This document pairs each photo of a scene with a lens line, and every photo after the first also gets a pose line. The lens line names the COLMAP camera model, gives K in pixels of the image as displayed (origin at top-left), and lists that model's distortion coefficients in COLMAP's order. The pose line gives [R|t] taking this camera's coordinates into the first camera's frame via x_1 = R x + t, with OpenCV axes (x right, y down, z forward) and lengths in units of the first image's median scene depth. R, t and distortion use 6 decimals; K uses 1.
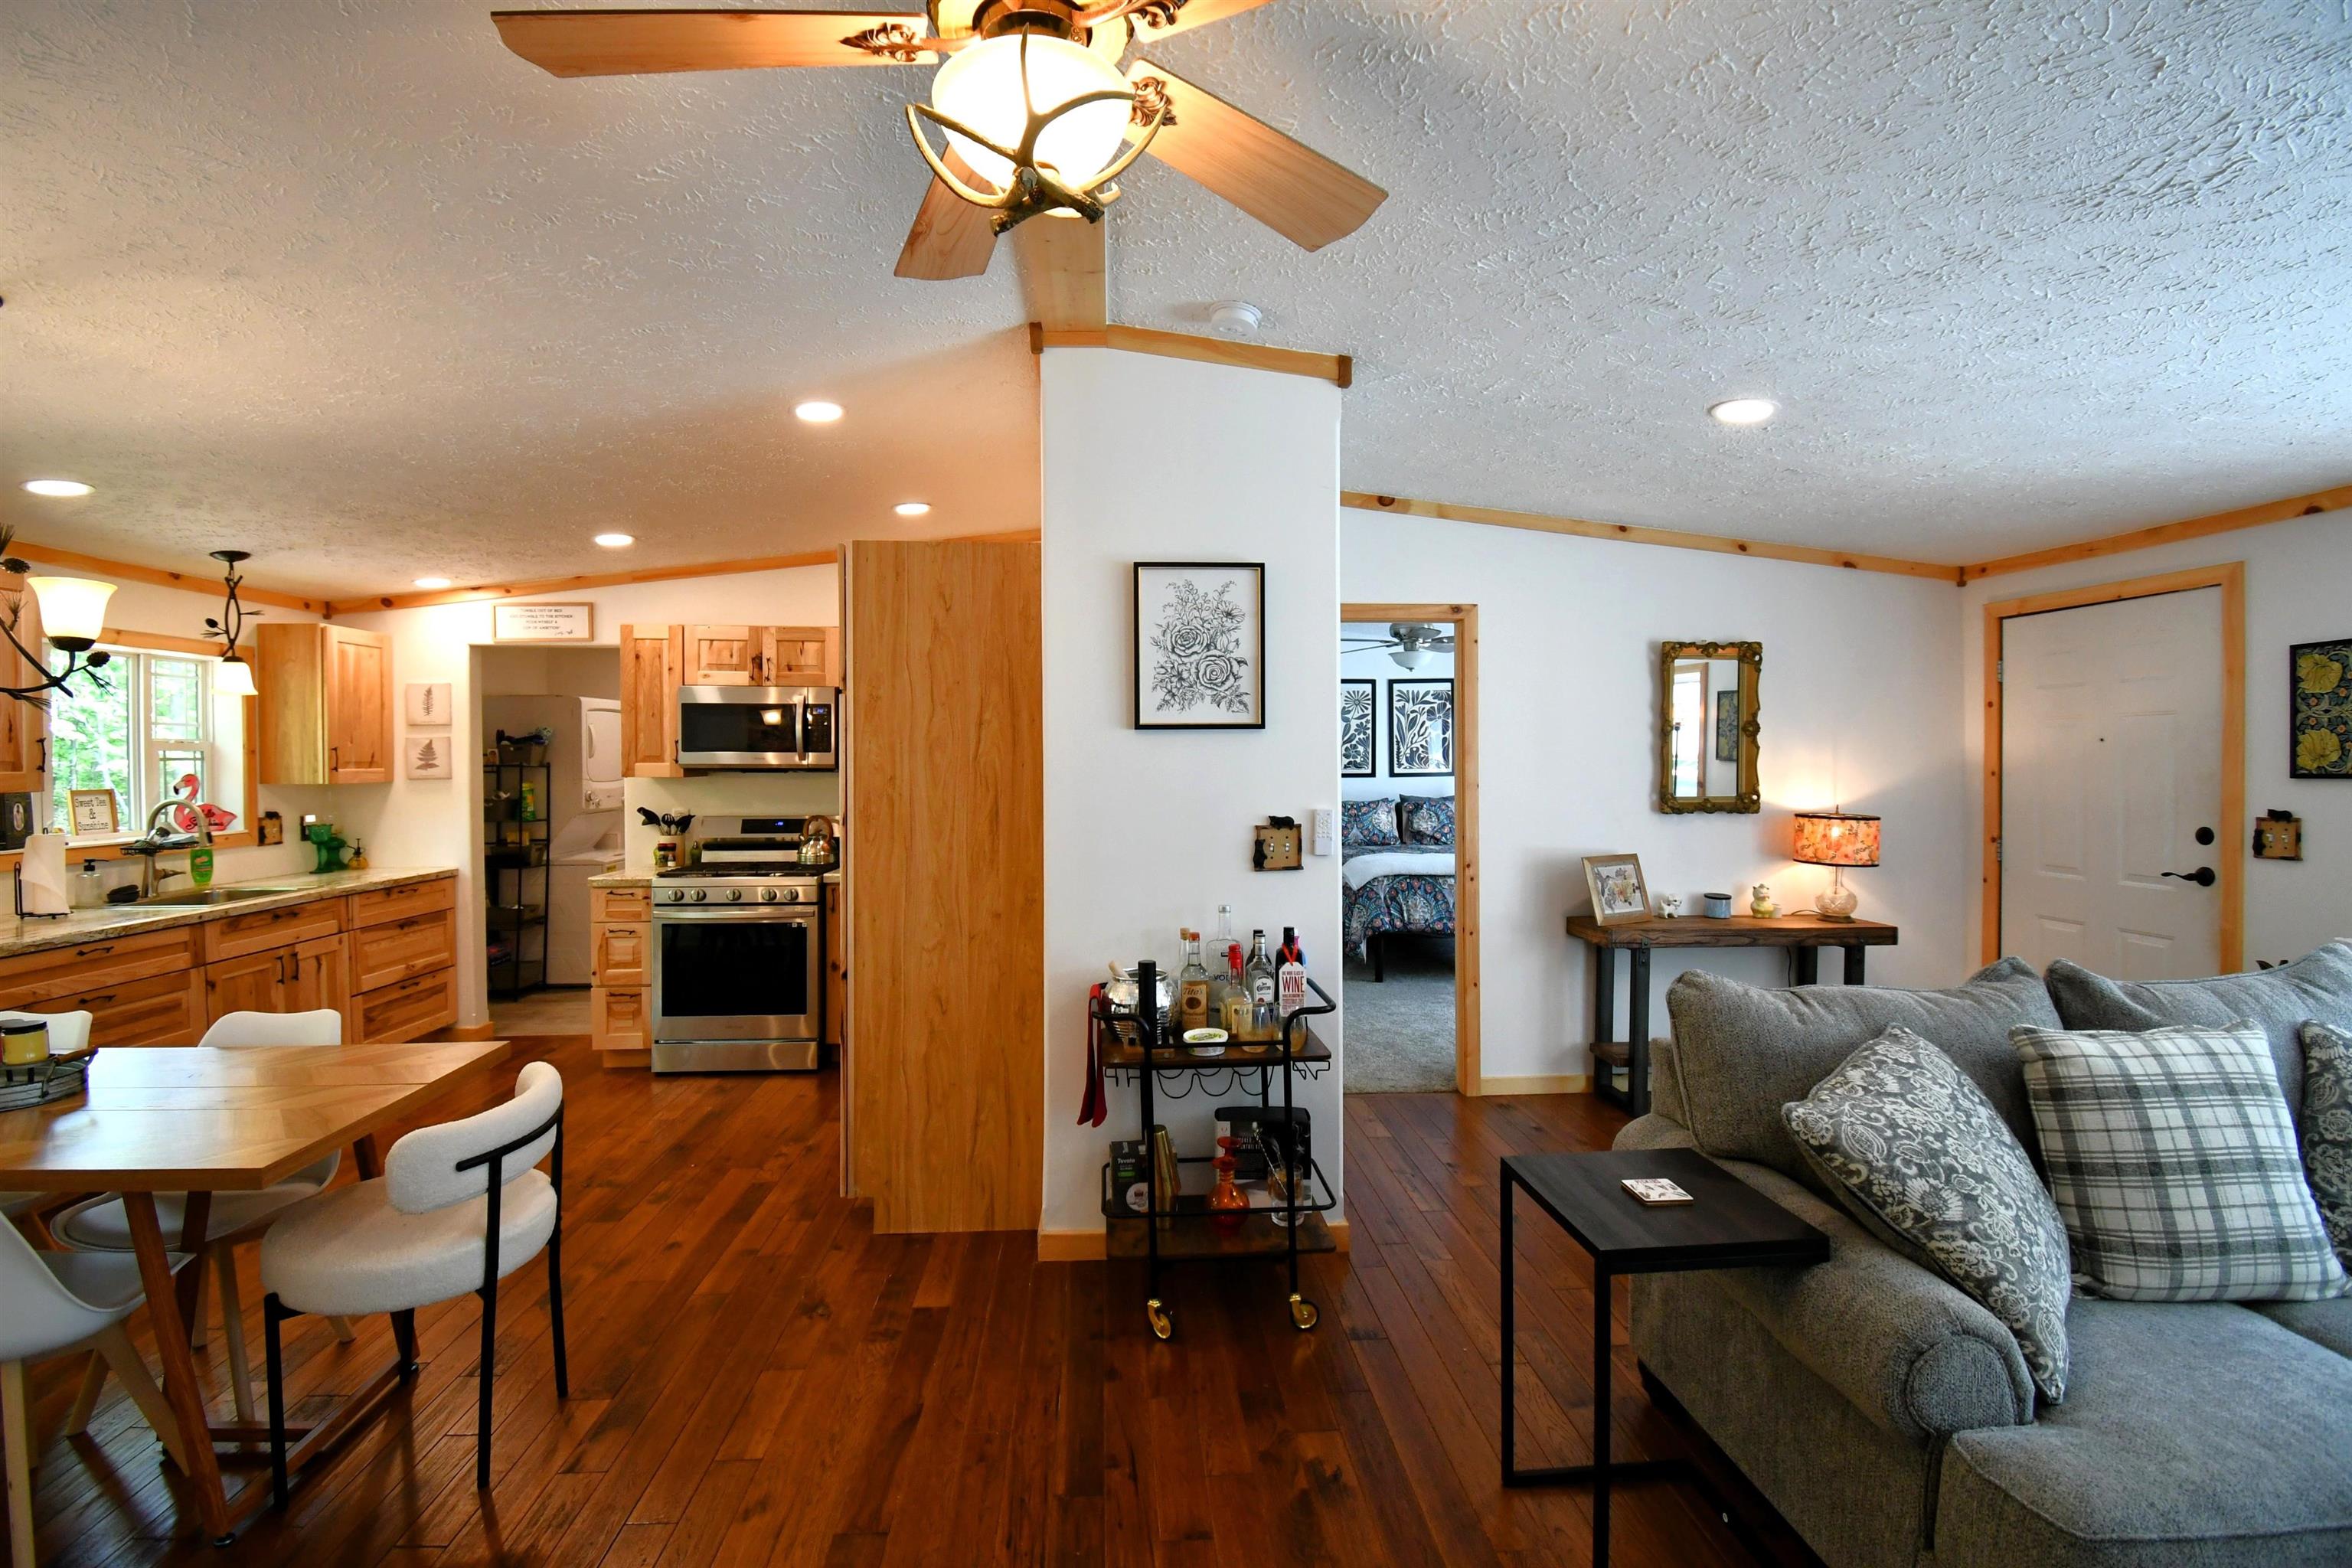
lens RADIAL K [[1043.1, 0, 1171.7], [0, 1043.1, 773.4], [0, 0, 1]] dist [-0.032220, -0.001879]
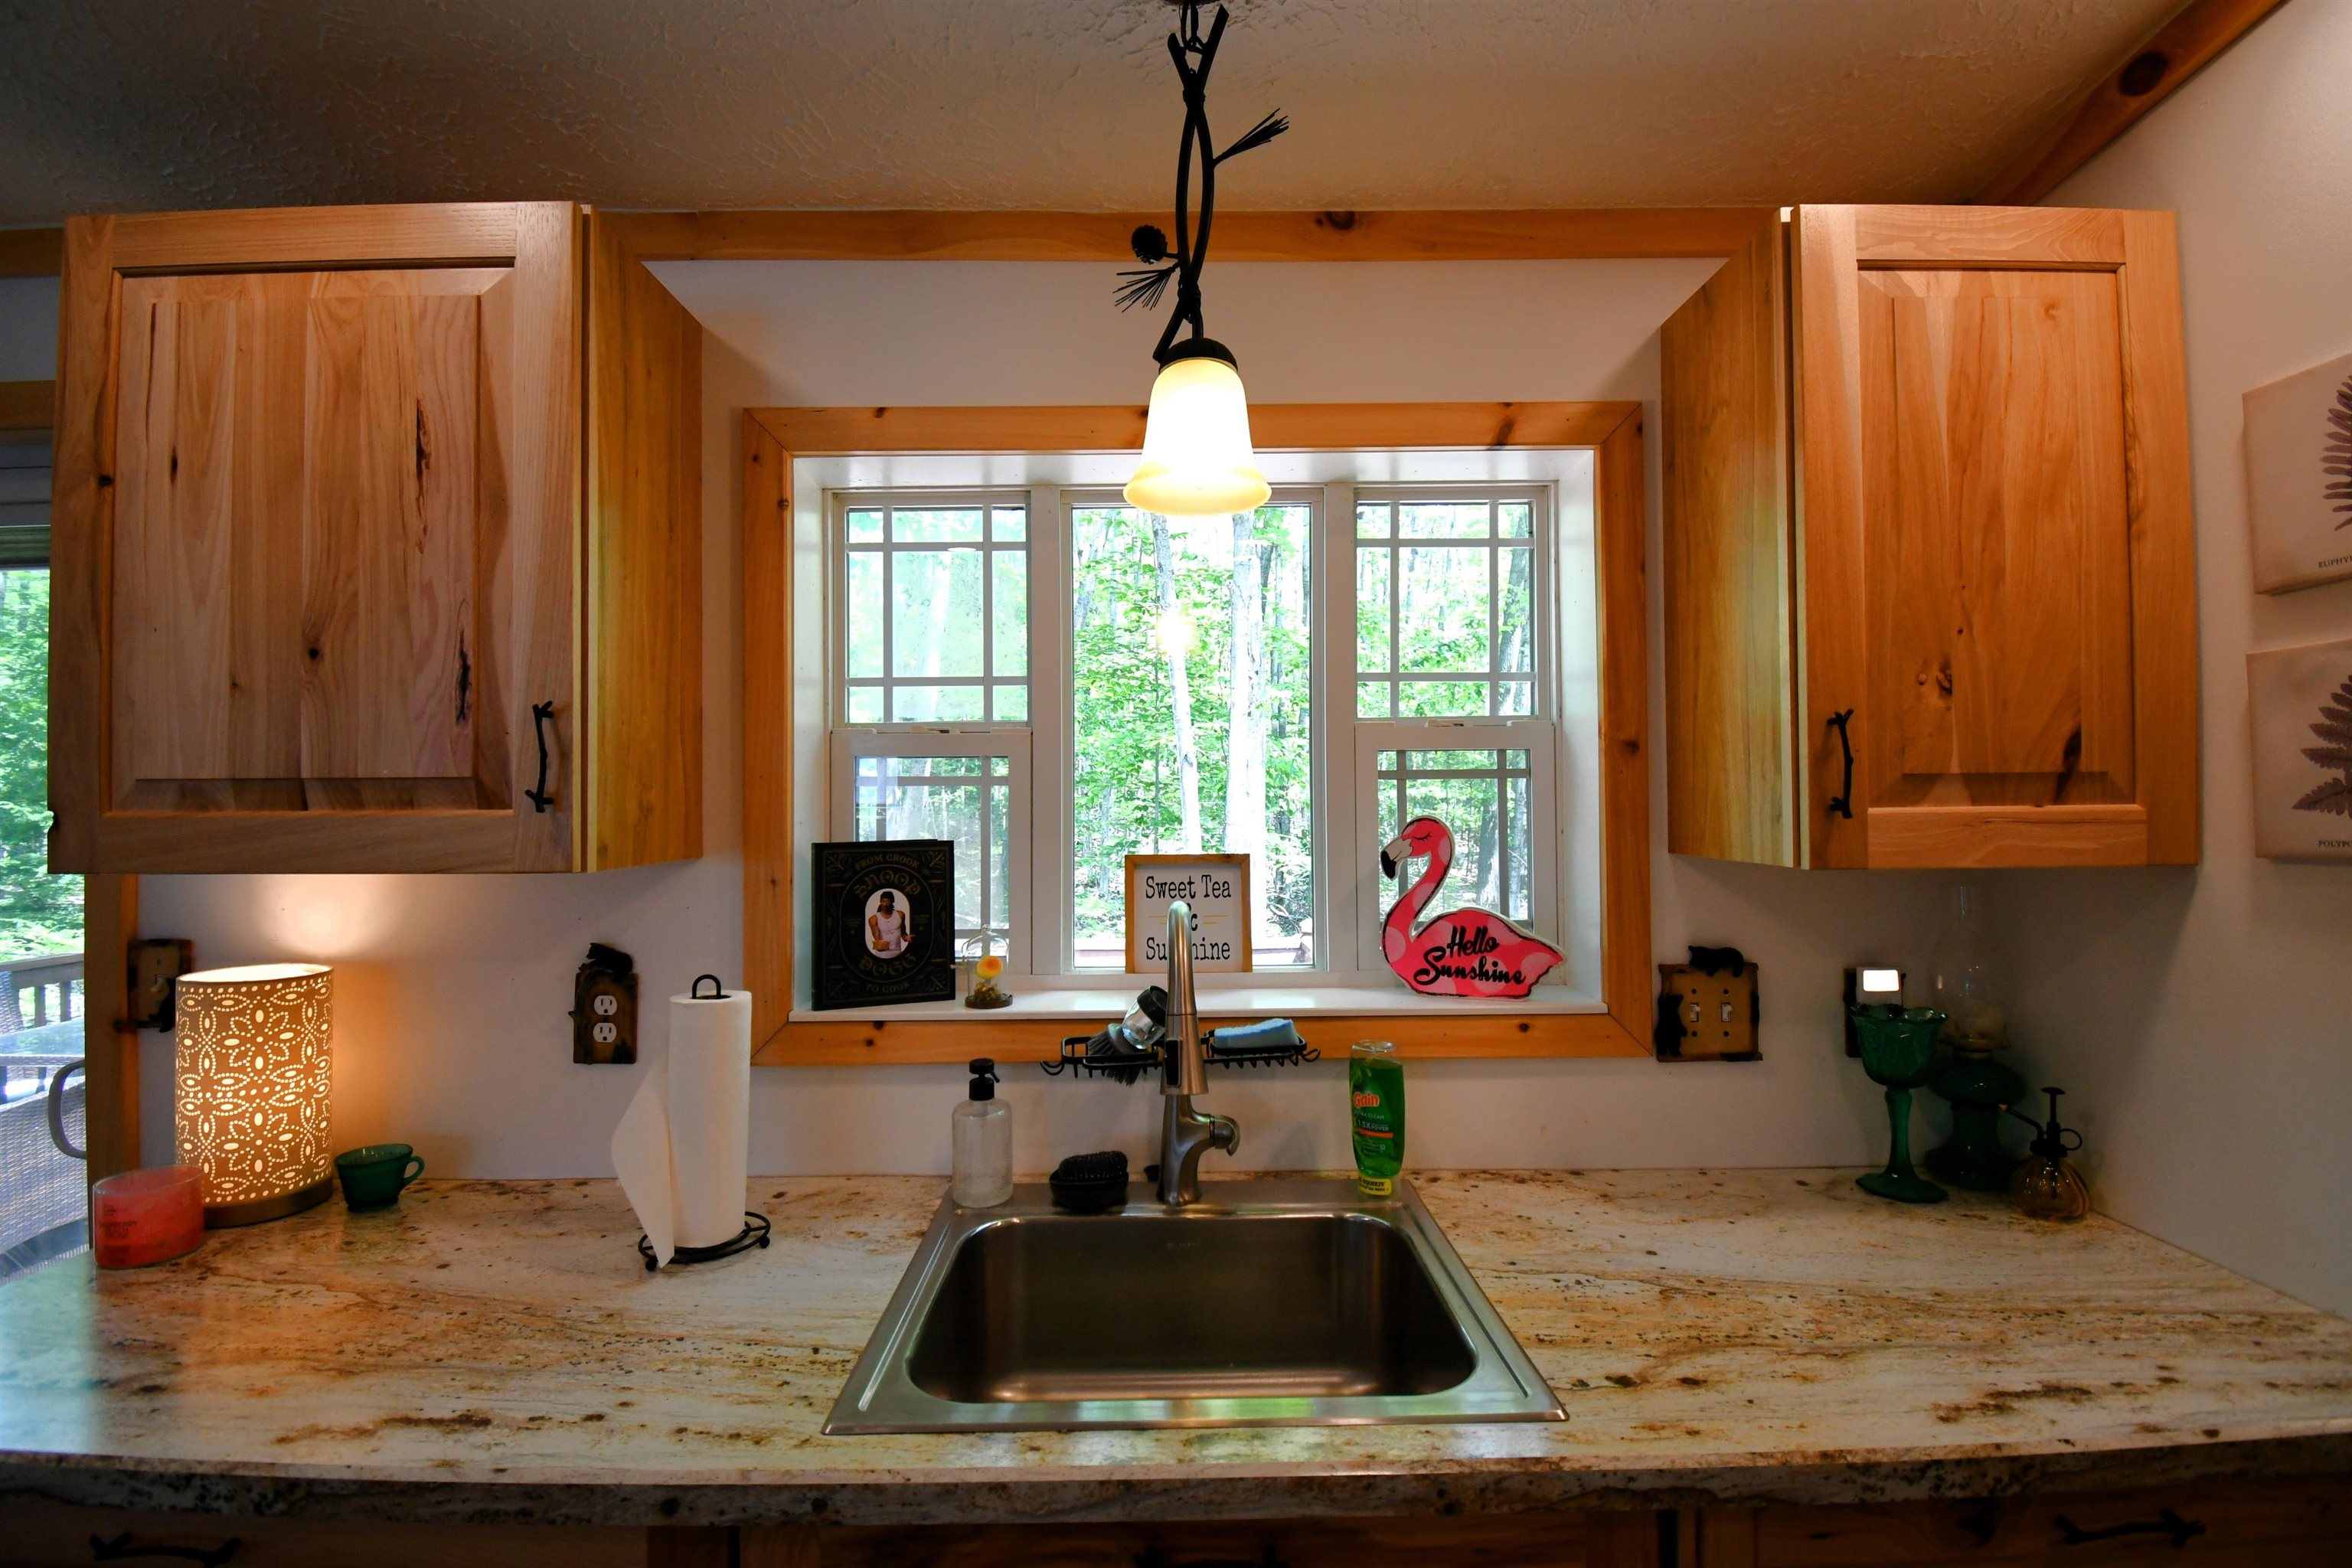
lens RADIAL K [[1043.1, 0, 1169.7], [0, 1043.1, 791.1], [0, 0, 1]] dist [-0.032220, -0.001879]
pose [[-0.079554, -0.002869, -0.996826, -0.578714], [-0.009549, 0.999952, -0.002116, -0.005980], [0.996785, 0.009351, -0.079577, 0.871220]]
